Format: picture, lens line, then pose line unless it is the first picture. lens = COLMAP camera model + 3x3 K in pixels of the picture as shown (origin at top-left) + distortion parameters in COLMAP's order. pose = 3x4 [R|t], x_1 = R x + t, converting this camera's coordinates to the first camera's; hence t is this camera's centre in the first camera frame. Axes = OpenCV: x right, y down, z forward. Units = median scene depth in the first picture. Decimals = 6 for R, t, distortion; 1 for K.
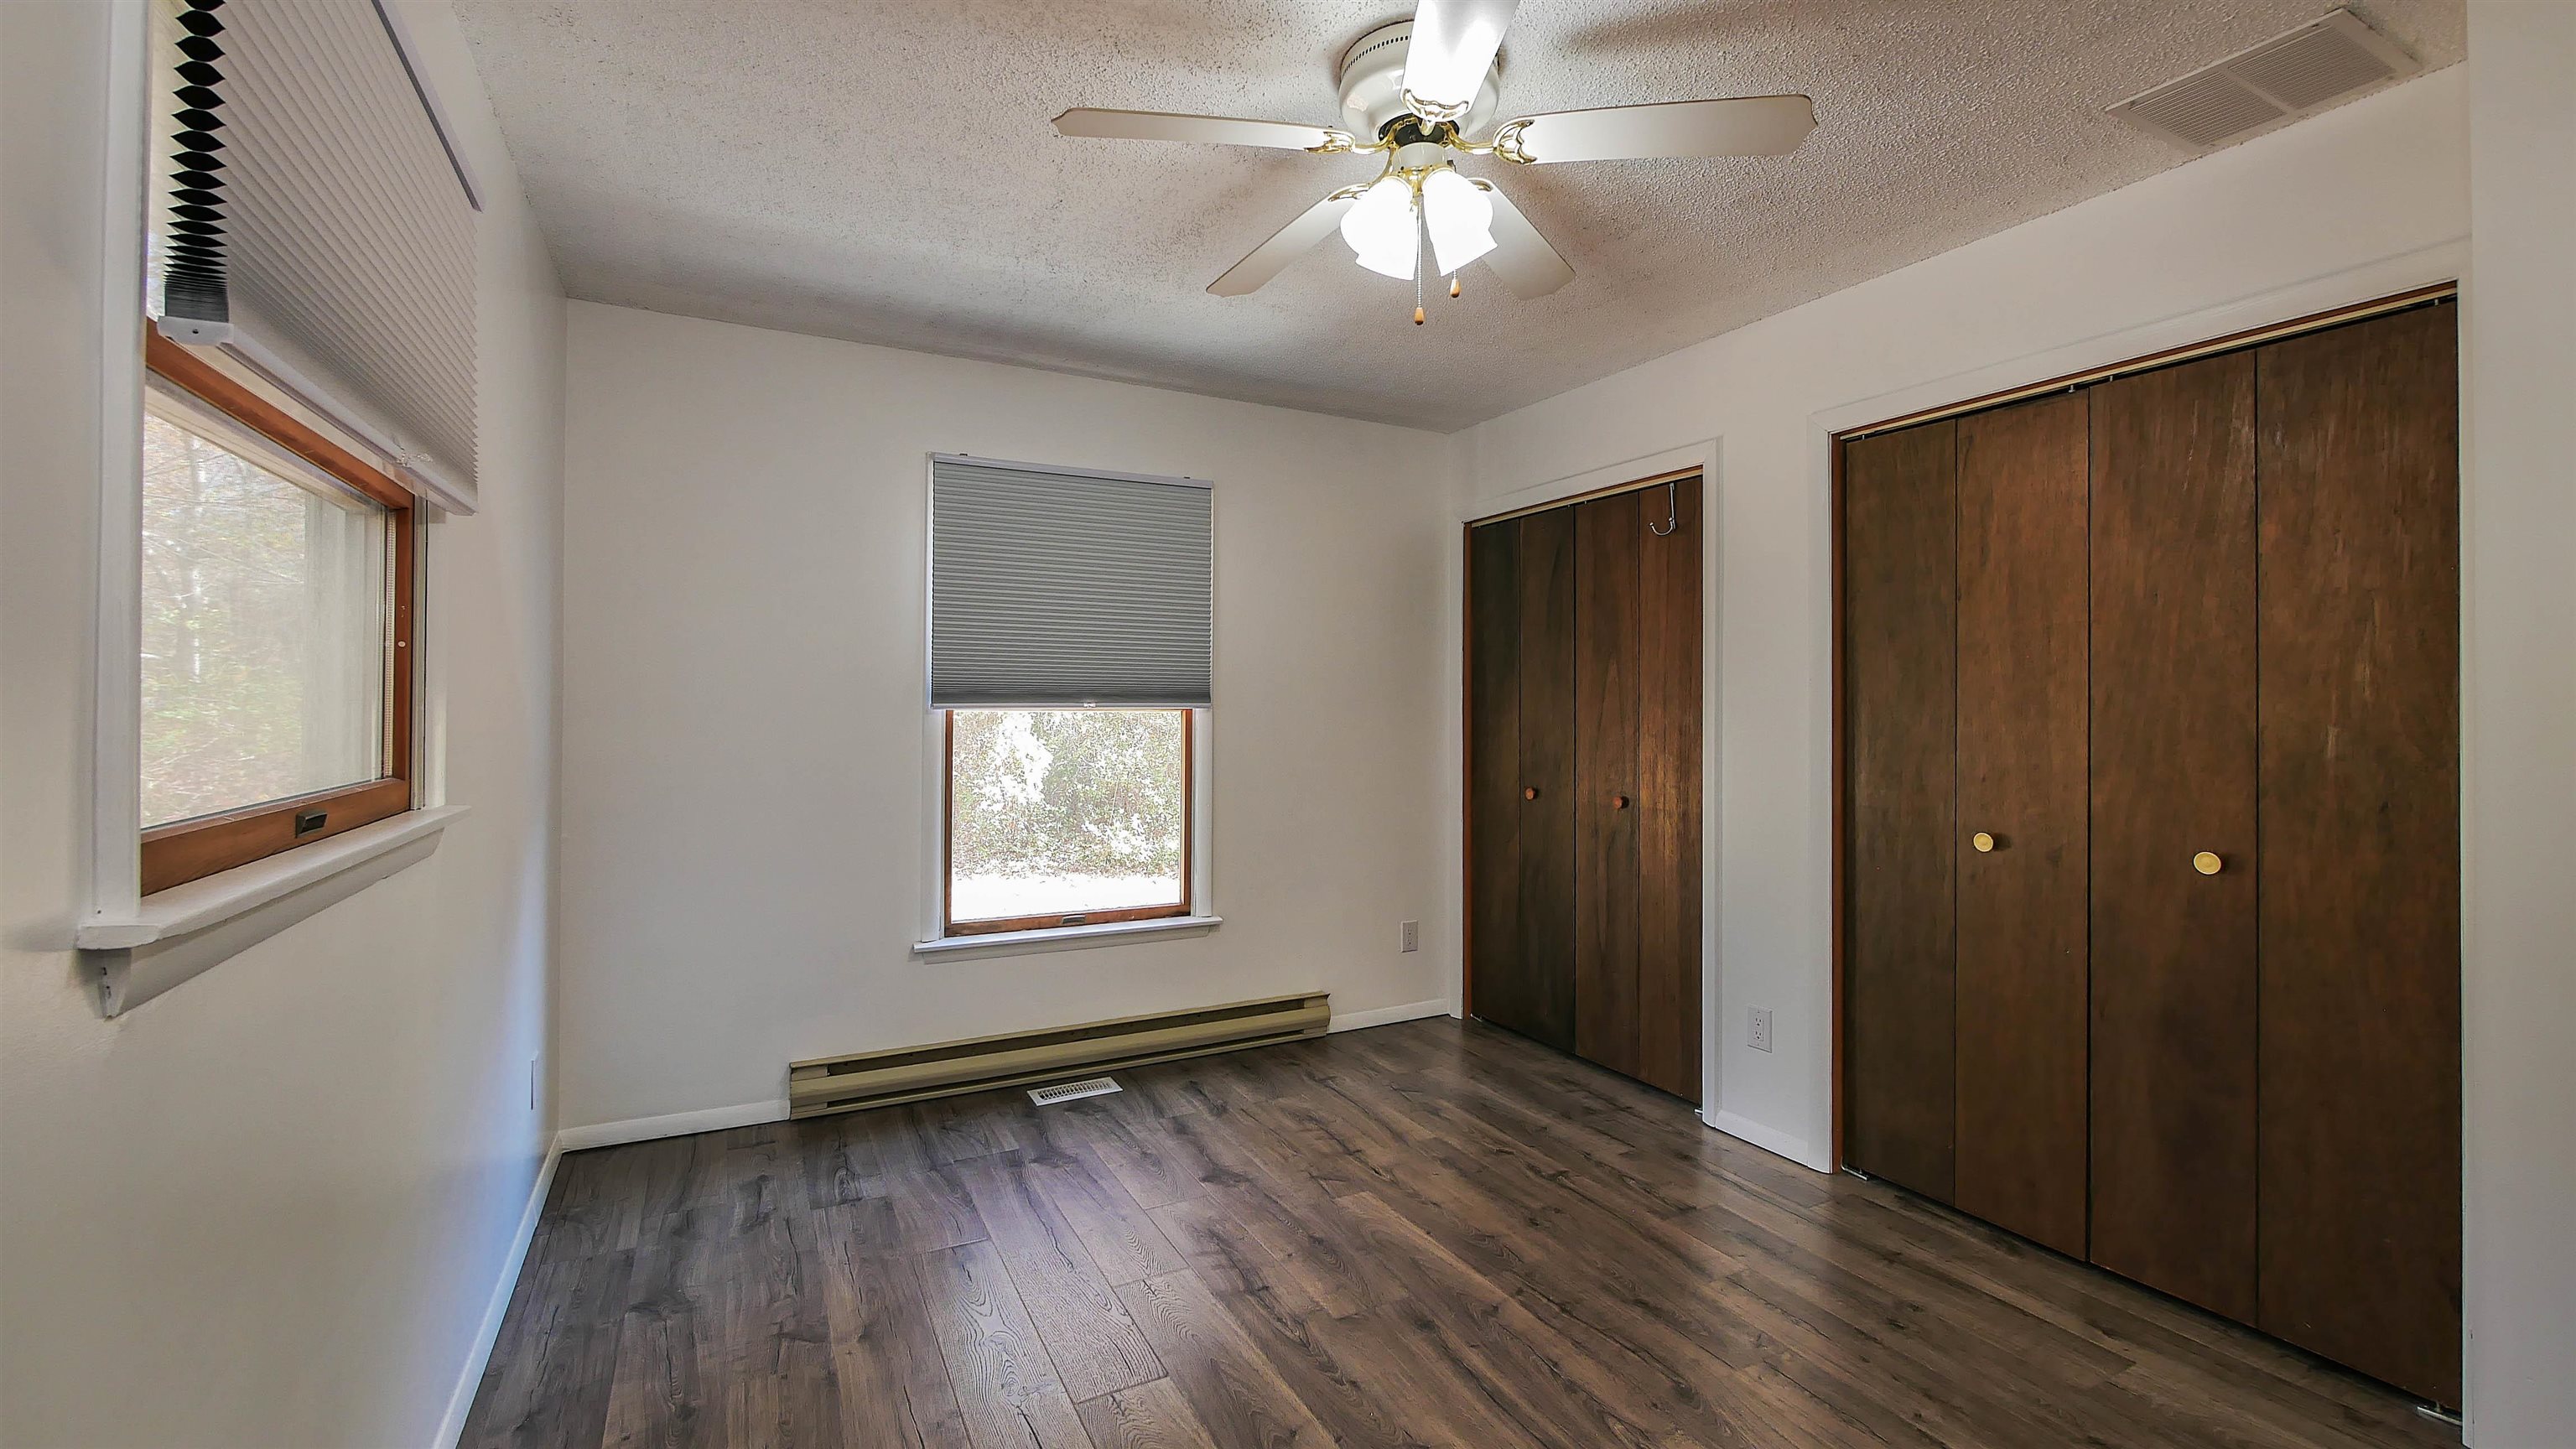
lens RADIAL K [[1062.5, 0, 1278.5], [0, 1062.5, 711.3], [0, 0, 1]] dist [-0.009551, 0.000861]
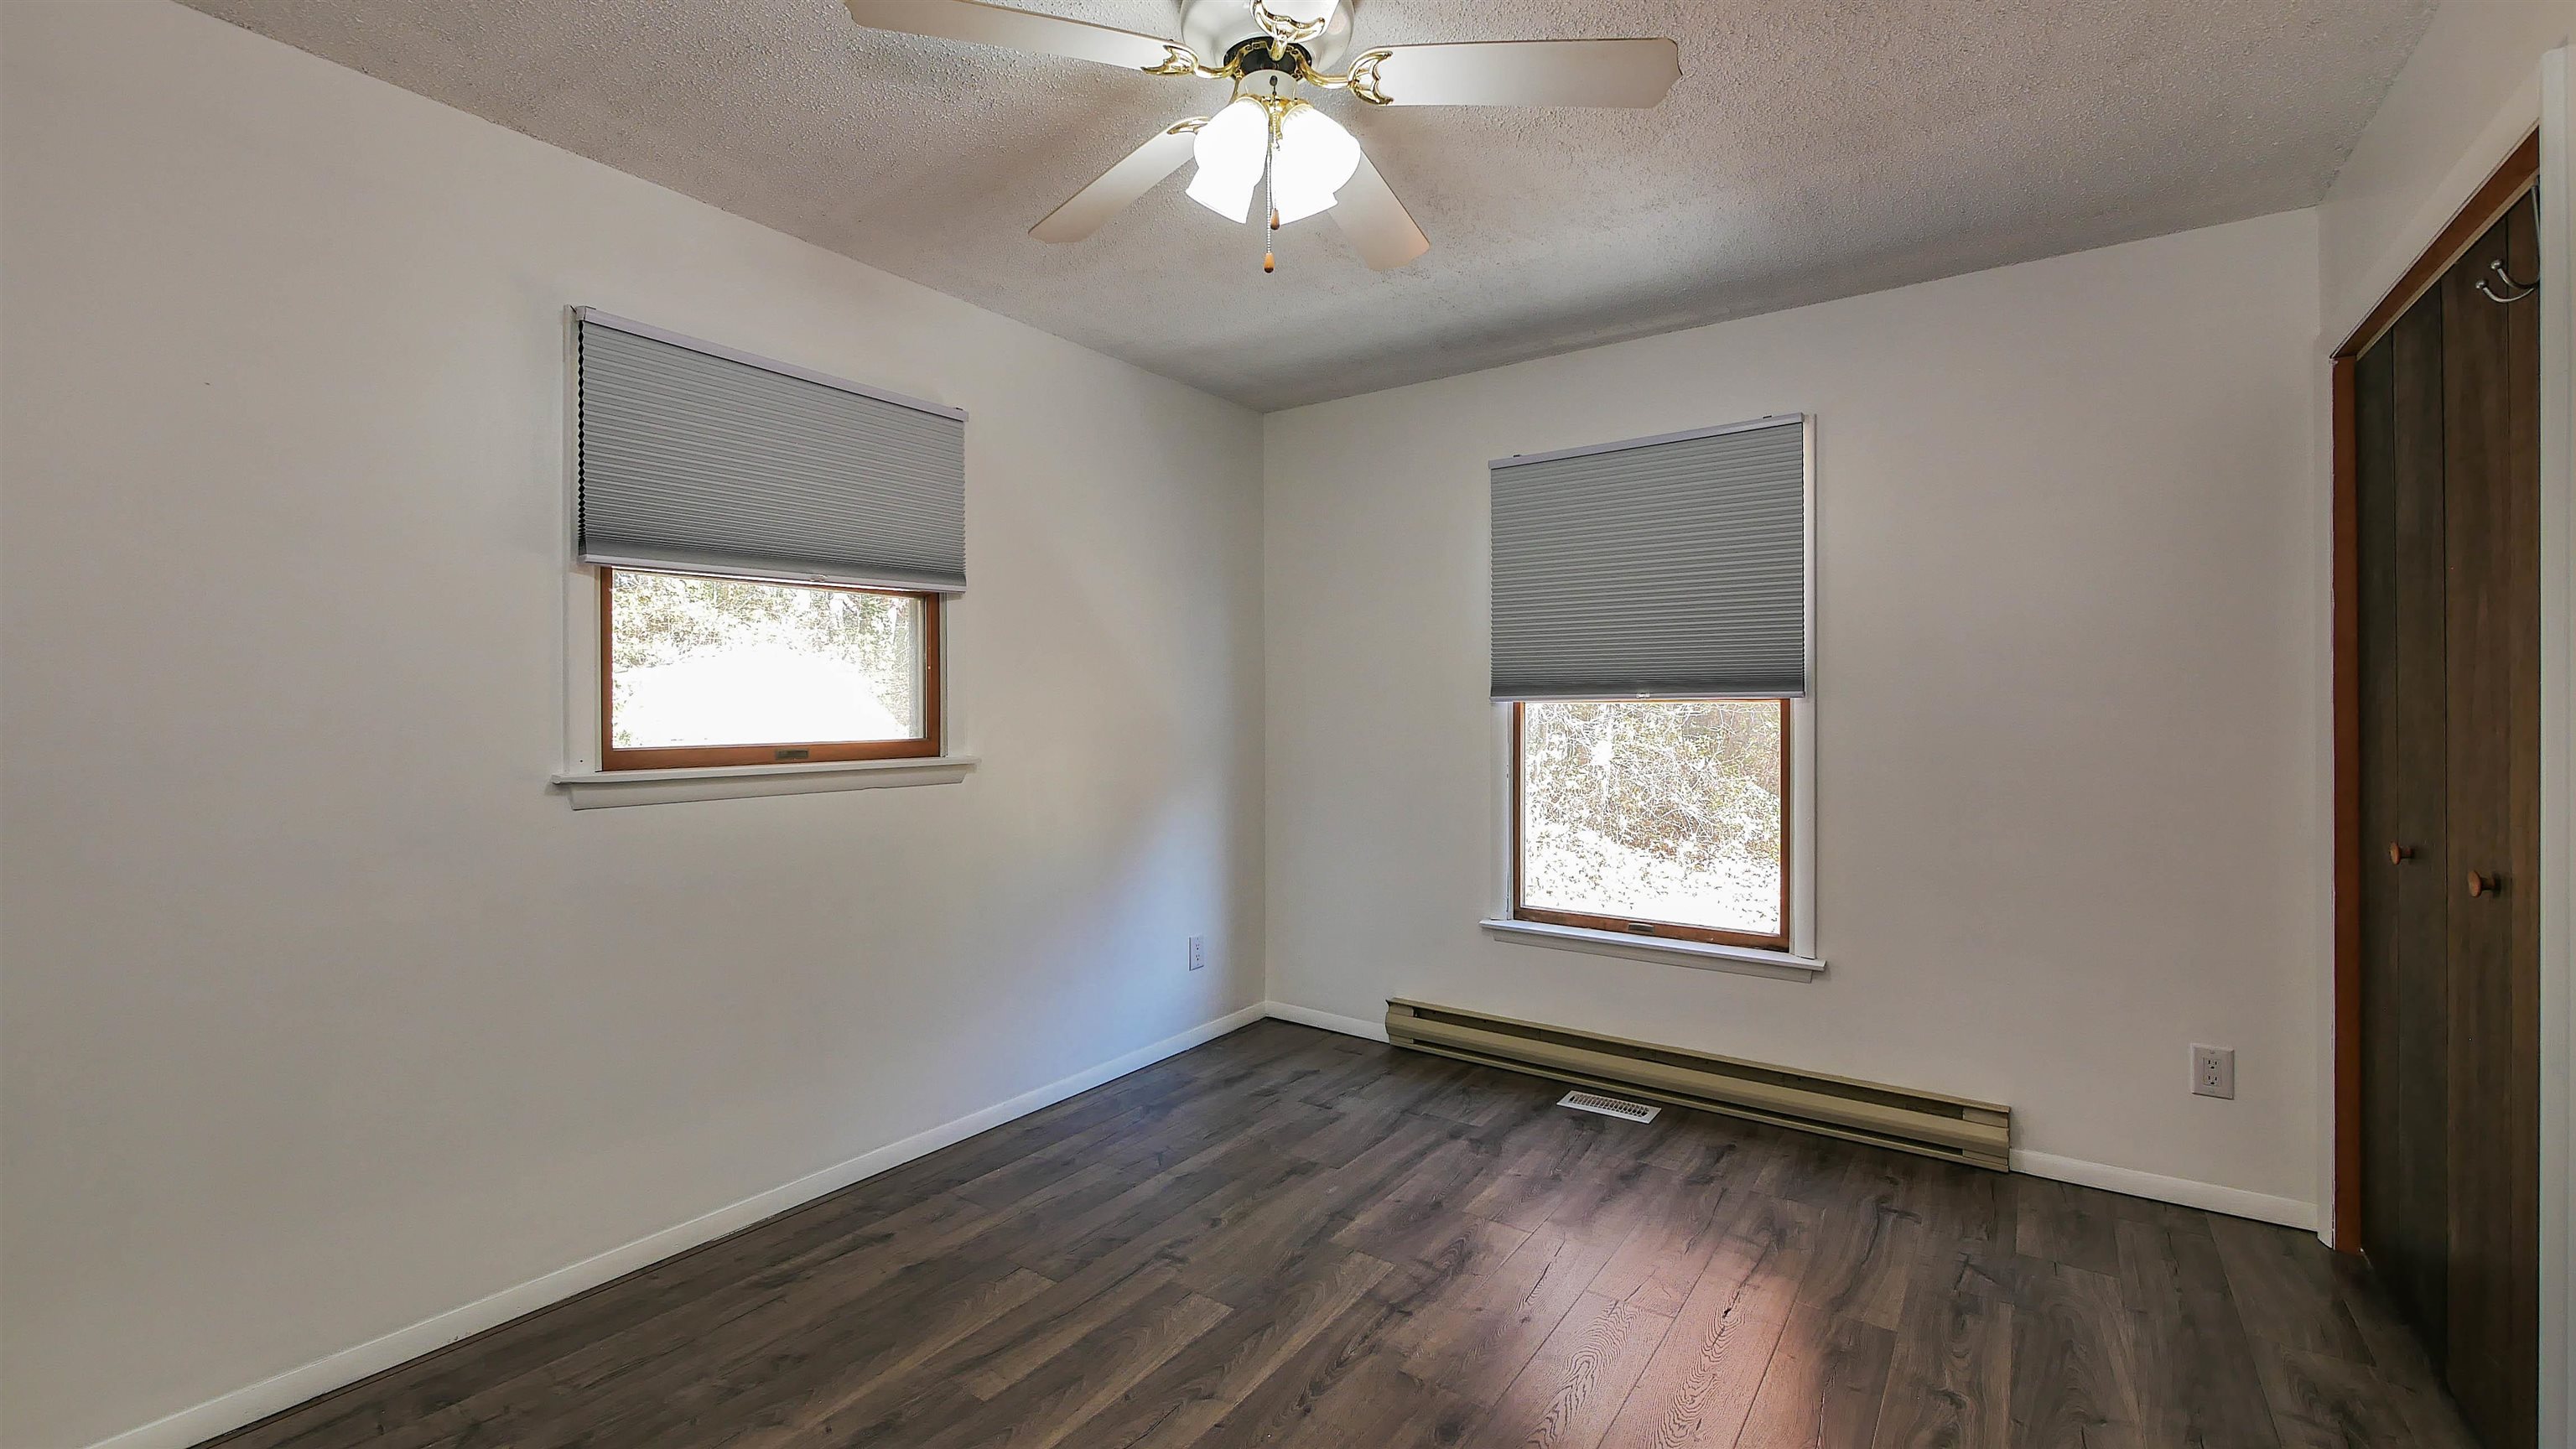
lens RADIAL K [[1062.5, 0, 1275.3], [0, 1062.5, 717.4], [0, 0, 1]] dist [-0.009551, 0.000861]
pose [[0.443689, 0.001773, -0.896179, 0.528138], [0.005892, 0.999971, 0.004896, 0.006810], [0.896162, -0.007452, 0.443665, 0.327473]]
